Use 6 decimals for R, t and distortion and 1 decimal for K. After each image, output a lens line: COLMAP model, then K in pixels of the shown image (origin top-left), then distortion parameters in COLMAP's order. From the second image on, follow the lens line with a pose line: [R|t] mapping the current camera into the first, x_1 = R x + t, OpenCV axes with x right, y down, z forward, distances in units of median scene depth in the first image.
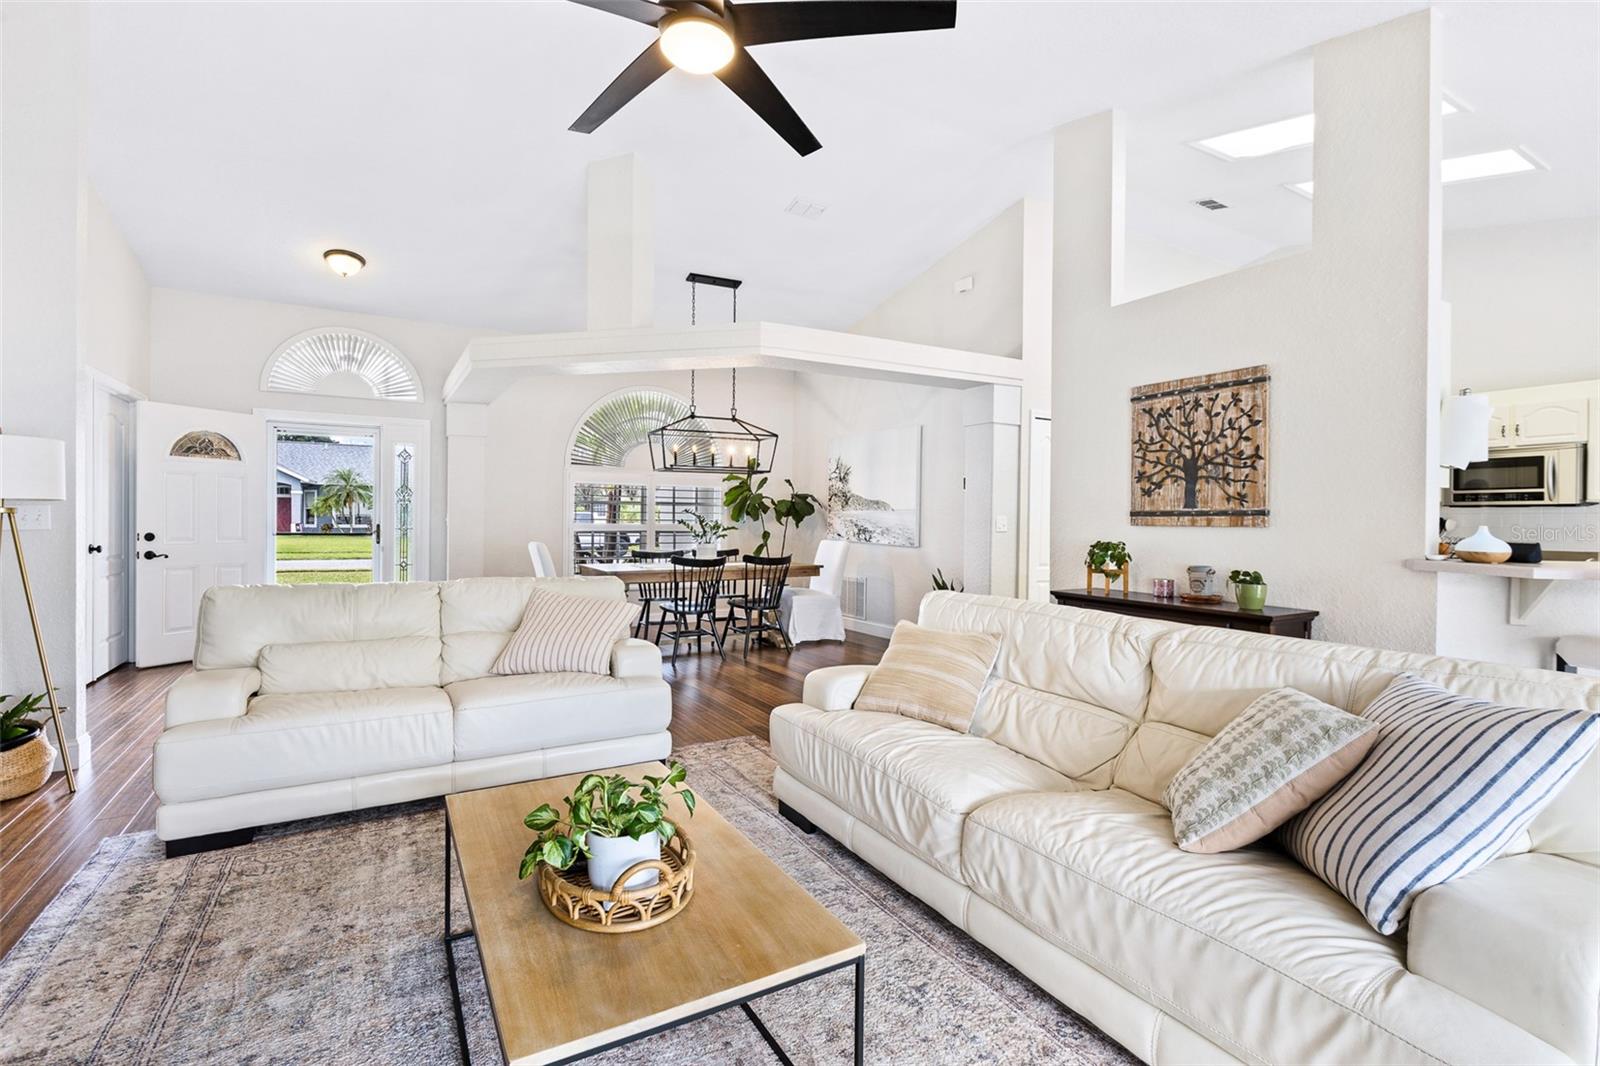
lens RADIAL K [[728.6, 0, 790.5], [0, 728.6, 524.4], [0, 0, 1]] dist [0.003086, -0.001717]
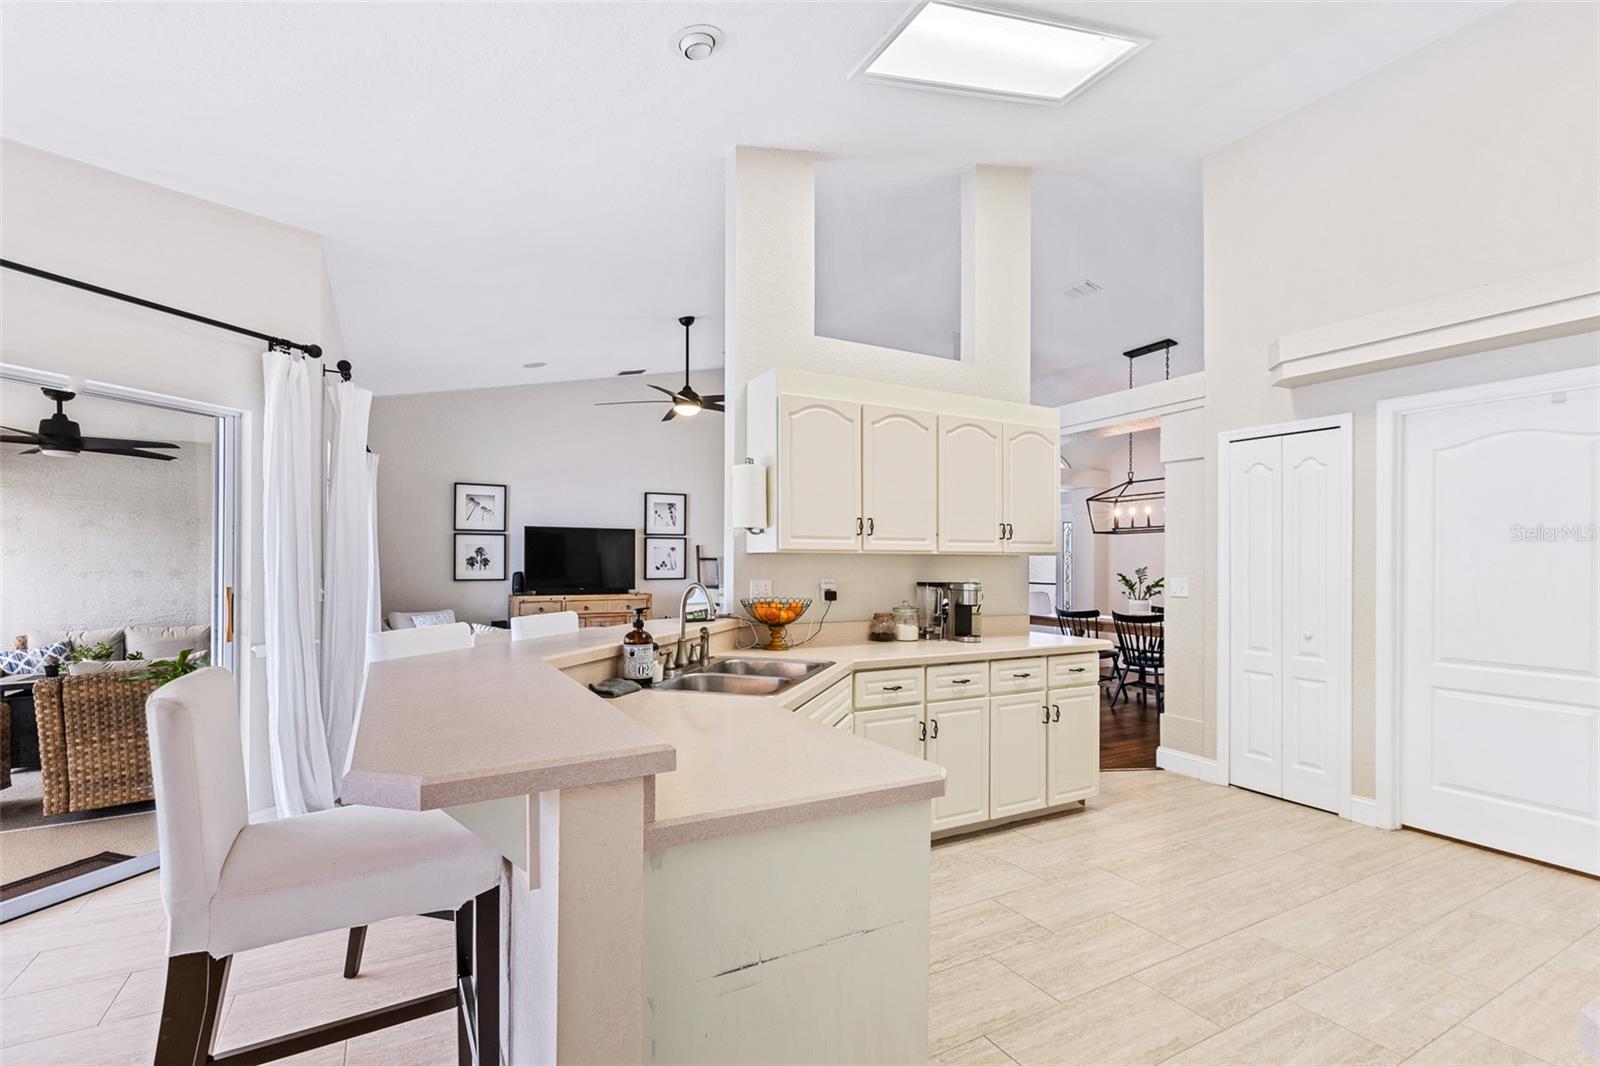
lens RADIAL K [[728.6, 0, 797.5], [0, 728.6, 561.7], [0, 0, 1]] dist [0.003086, -0.001717]
pose [[-0.013509, -0.008638, -0.999871, 1.192717], [-0.011082, 0.999903, -0.008488, -0.018604], [0.999847, 0.010966, -0.013604, 0.649601]]
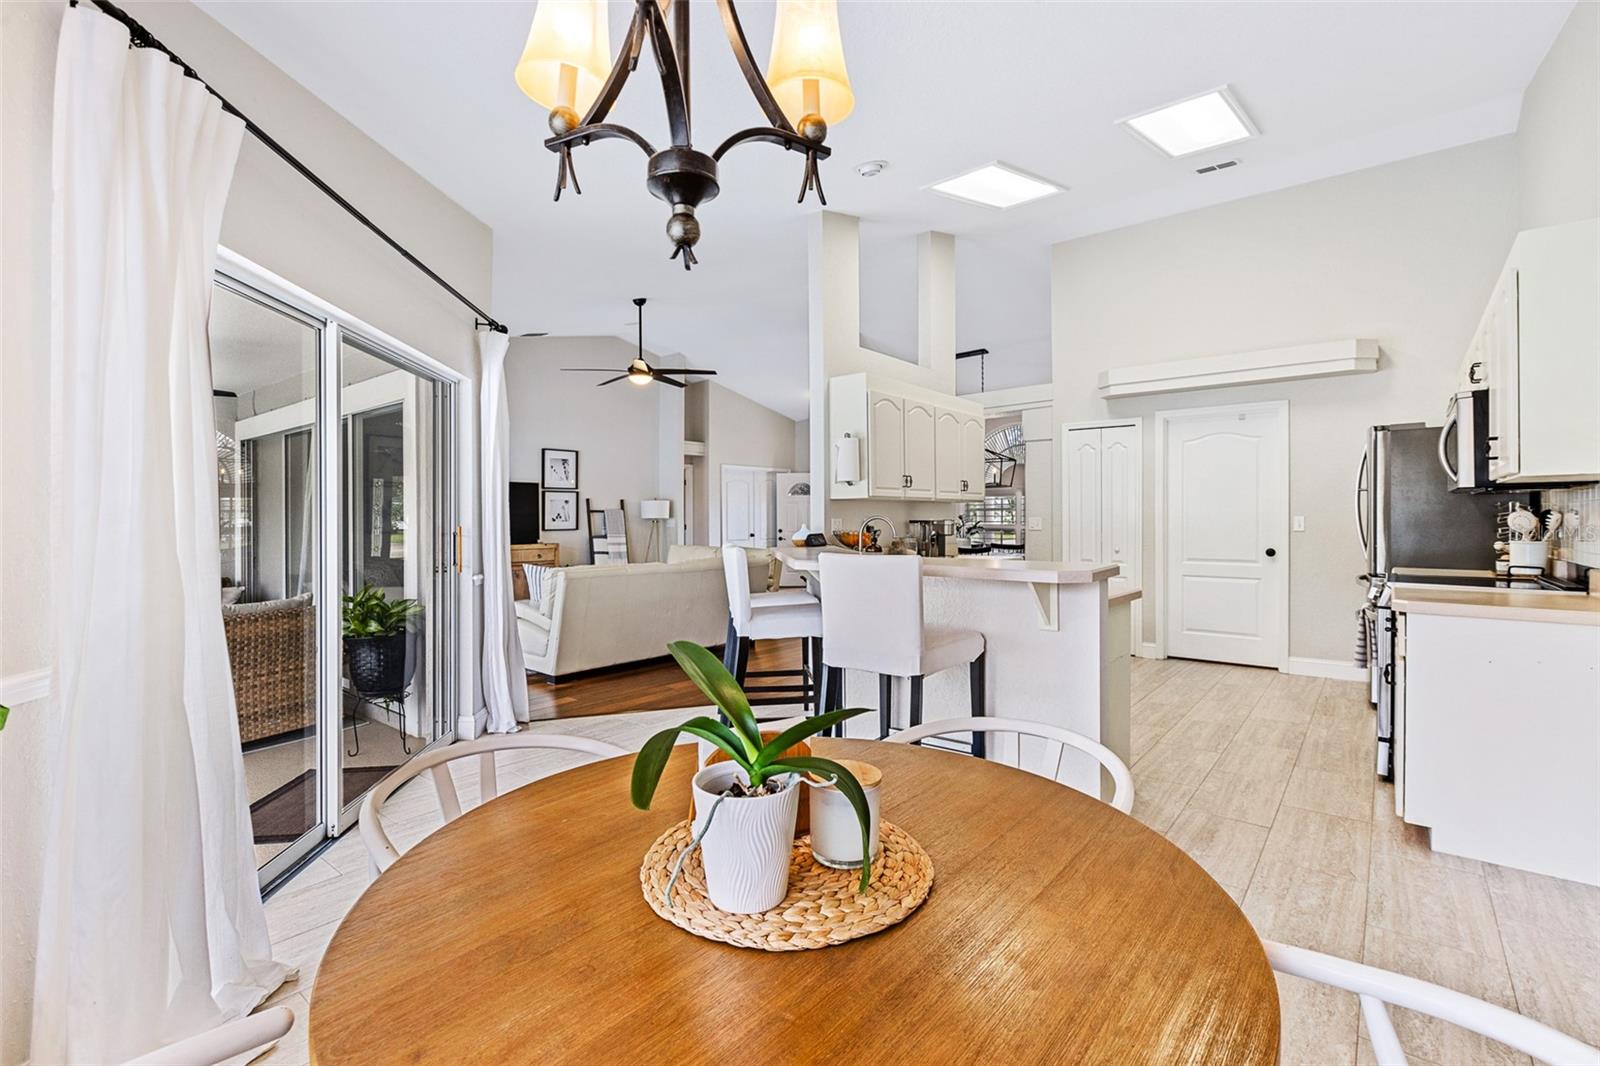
lens RADIAL K [[728.6, 0, 793.0], [0, 728.6, 521.6], [0, 0, 1]] dist [0.003086, -0.001717]
pose [[0.356979, -0.007669, -0.934081, 1.394821], [0.002450, 0.999971, -0.007274, 0.004675], [0.934109, 0.000308, 0.356988, 0.208388]]
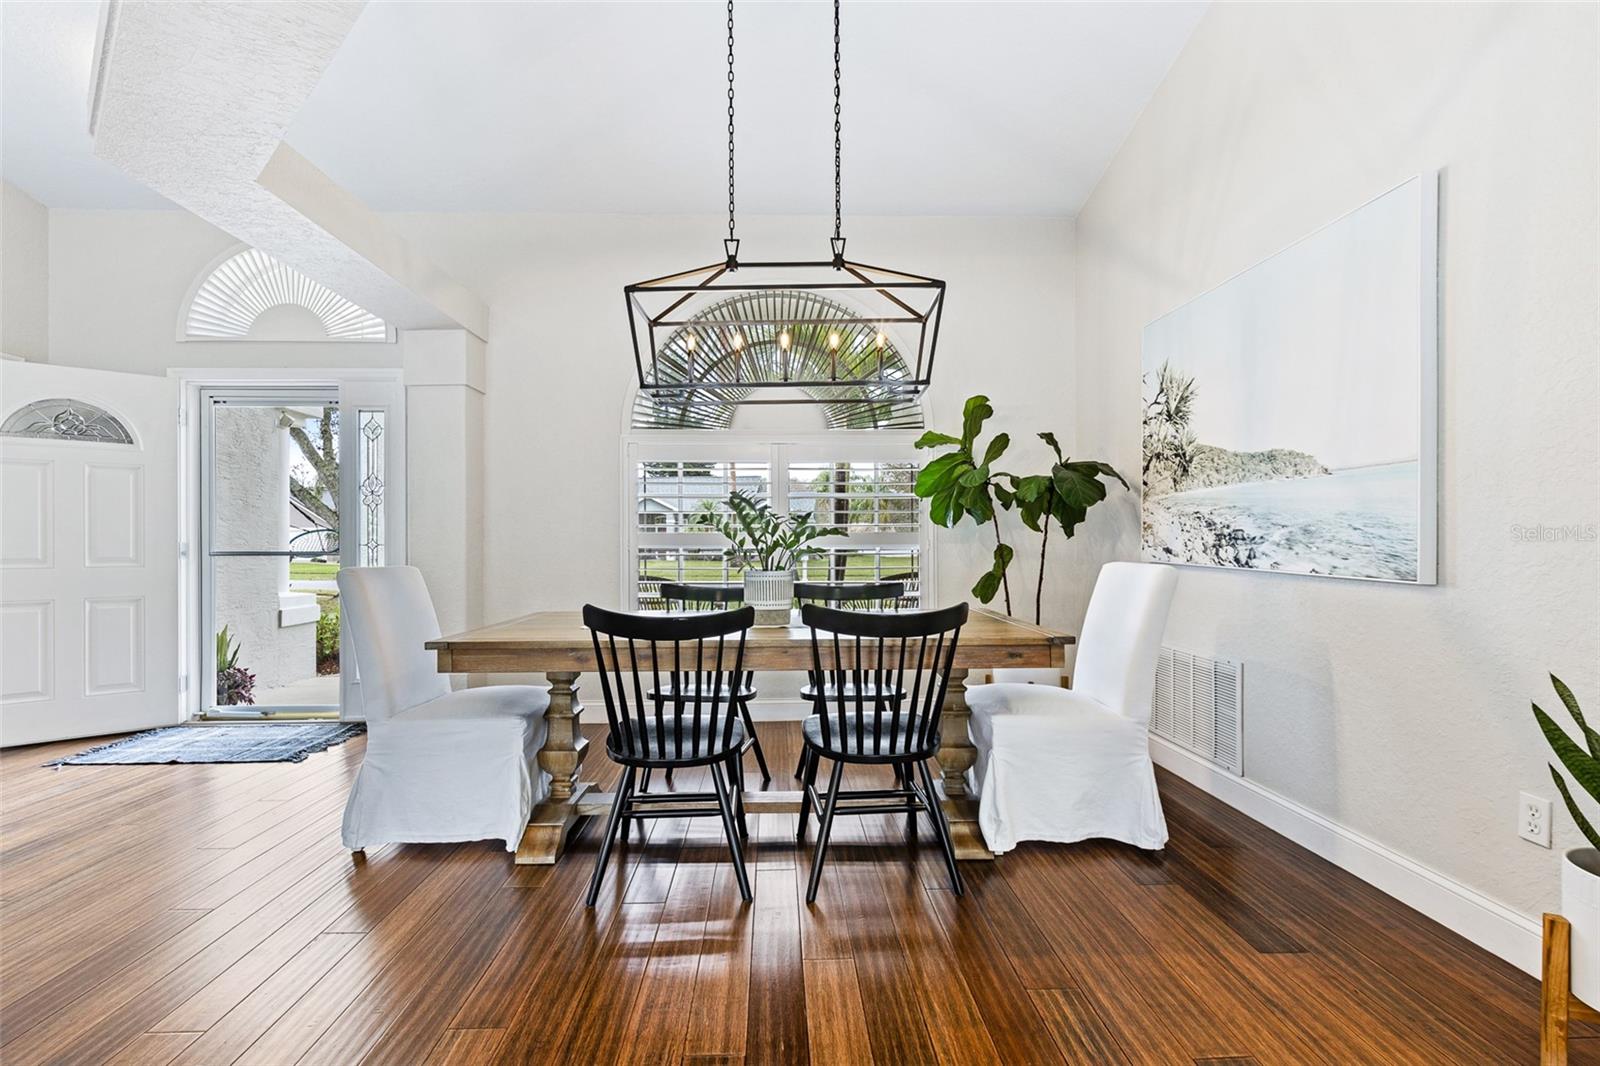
lens RADIAL K [[728.6, 0, 803.0], [0, 728.6, 540.1], [0, 0, 1]] dist [0.003086, -0.001717]
pose [[0.884500, -0.015005, -0.466298, 0.114774], [0.008614, 0.999838, -0.015833, 0.019642], [0.466460, 0.009987, 0.884486, 0.806710]]
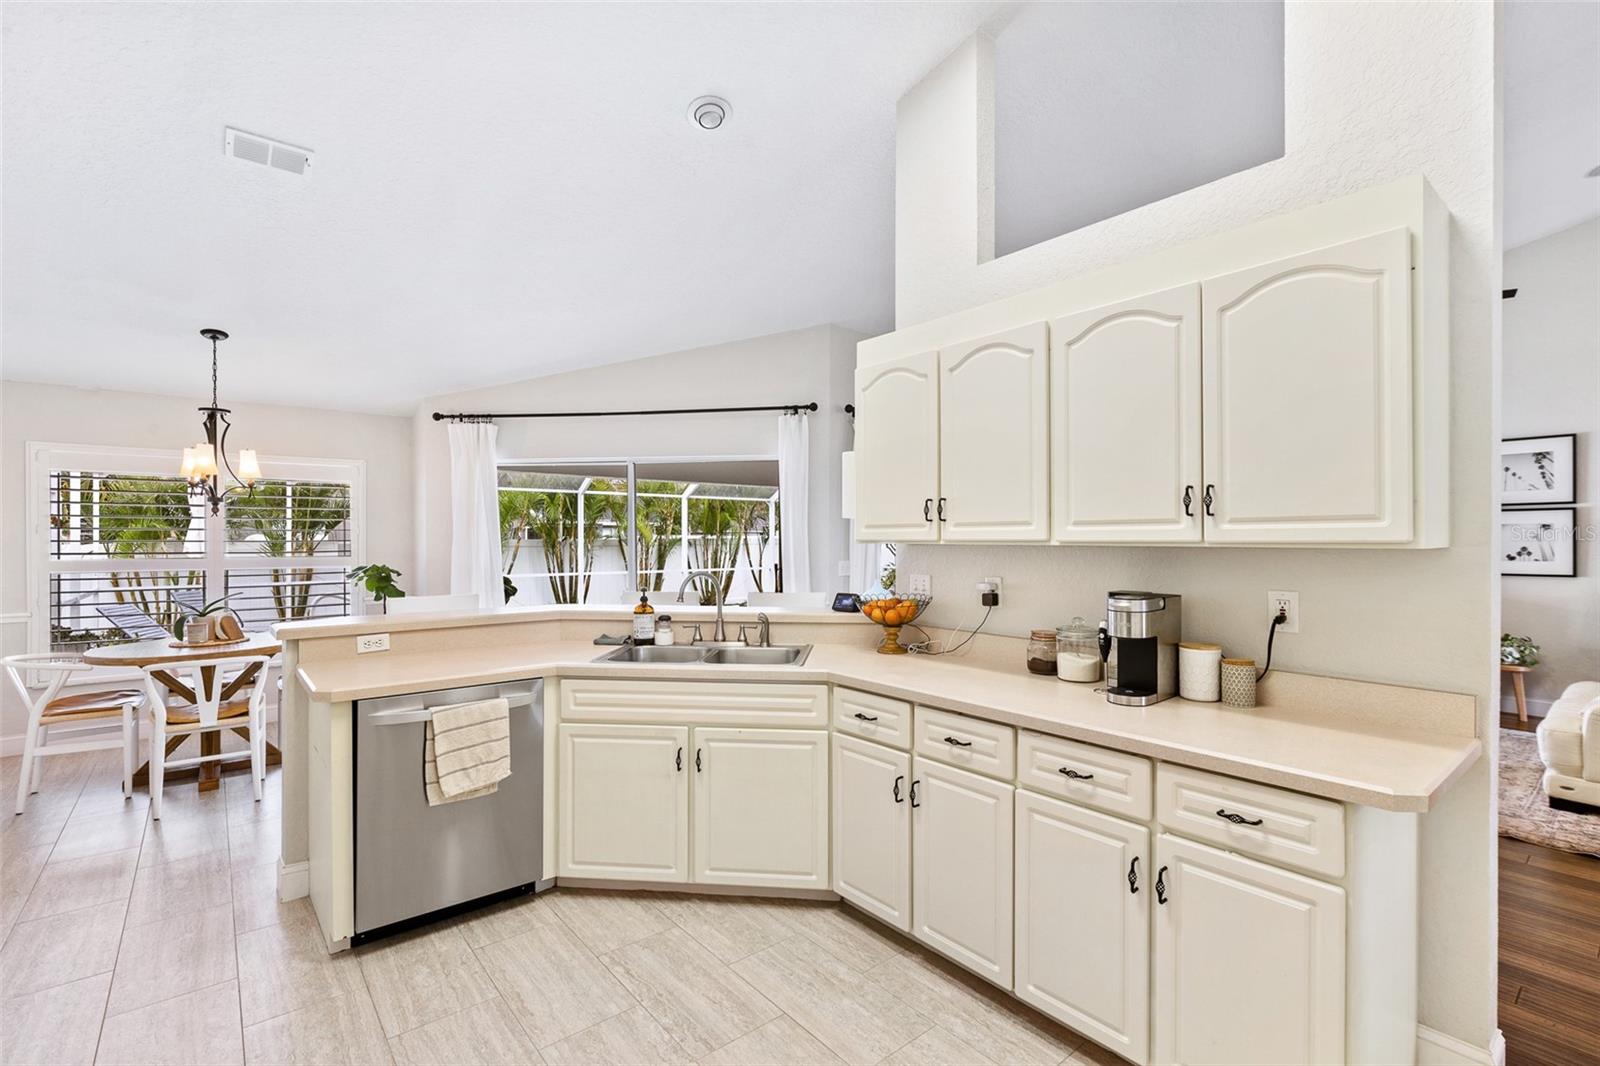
lens RADIAL K [[728.6, 0, 800.6], [0, 728.6, 541.5], [0, 0, 1]] dist [0.003086, -0.001717]
pose [[-0.985555, -0.007580, -0.169185, 0.707882], [-0.009358, 0.999909, 0.009712, -0.038947], [0.169096, 0.011155, -0.985537, 1.184868]]
